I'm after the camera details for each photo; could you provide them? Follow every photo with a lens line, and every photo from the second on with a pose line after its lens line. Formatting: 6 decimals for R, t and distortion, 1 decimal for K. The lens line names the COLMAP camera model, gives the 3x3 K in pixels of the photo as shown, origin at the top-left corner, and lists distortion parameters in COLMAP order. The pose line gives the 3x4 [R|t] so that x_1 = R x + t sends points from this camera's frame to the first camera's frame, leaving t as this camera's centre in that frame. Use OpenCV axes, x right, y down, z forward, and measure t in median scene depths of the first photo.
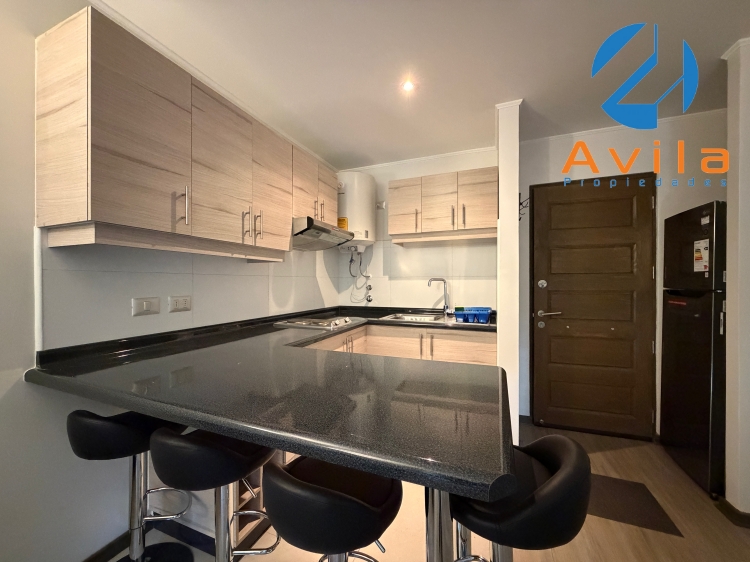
lens RADIAL K [[296.8, 0, 373.6], [0, 296.8, 281.9], [0, 0, 1]] dist [-0.000702, 0.000036]
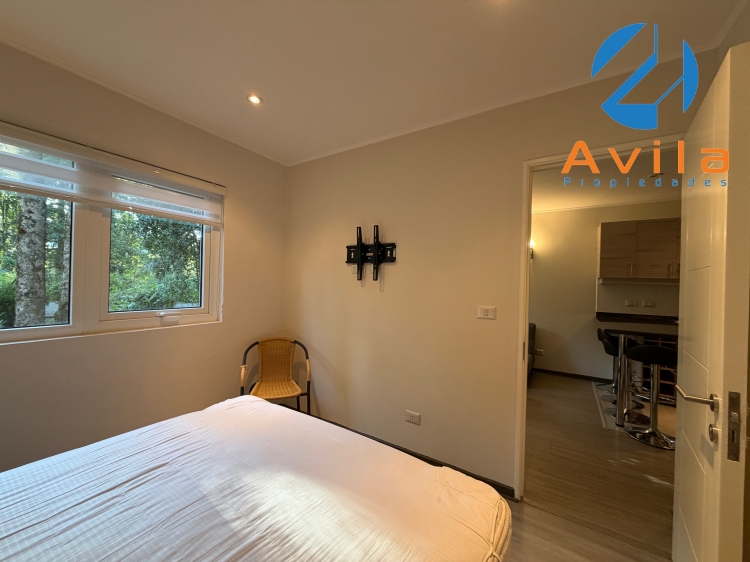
lens RADIAL K [[296.8, 0, 373.6], [0, 296.8, 281.9], [0, 0, 1]] dist [-0.000702, 0.000036]
pose [[-0.189788, -0.007638, -0.981795, 1.461549], [-0.027151, 0.999628, -0.002528, -0.025659], [0.981450, 0.026177, -0.189925, -0.498017]]
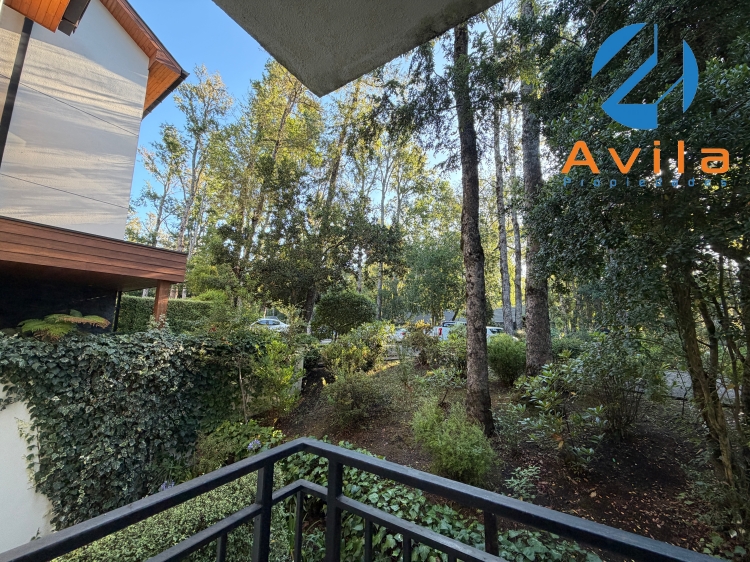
lens RADIAL K [[296.8, 0, 373.6], [0, 296.8, 281.9], [0, 0, 1]] dist [-0.000702, 0.000036]
pose [[-0.978855, 0.026243, 0.202866, -0.168984], [-0.006080, 0.987566, -0.157089, -0.063939], [-0.204465, -0.155000, -0.966524, -1.082019]]
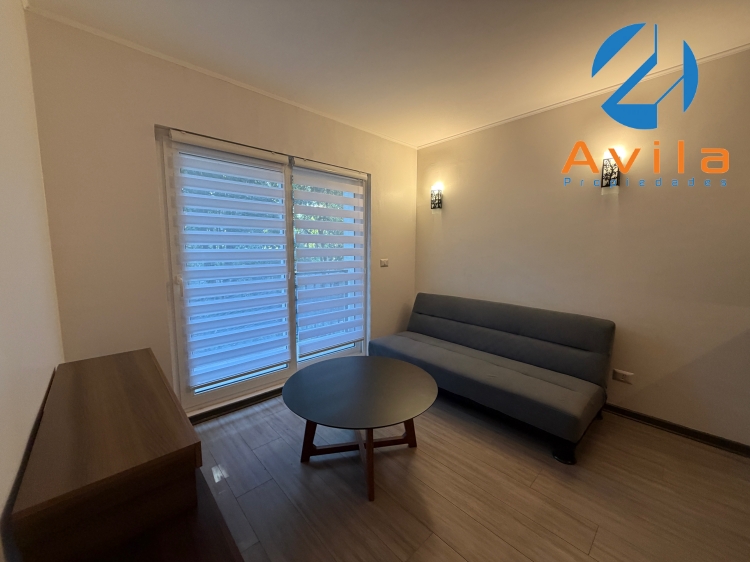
lens RADIAL K [[296.8, 0, 373.6], [0, 296.8, 281.9], [0, 0, 1]] dist [-0.000702, 0.000036]
pose [[-0.428488, 0.102895, -0.897669, 0.541785], [-0.004109, 0.993262, 0.115814, -0.018565], [0.903538, 0.053314, -0.425179, -0.131422]]
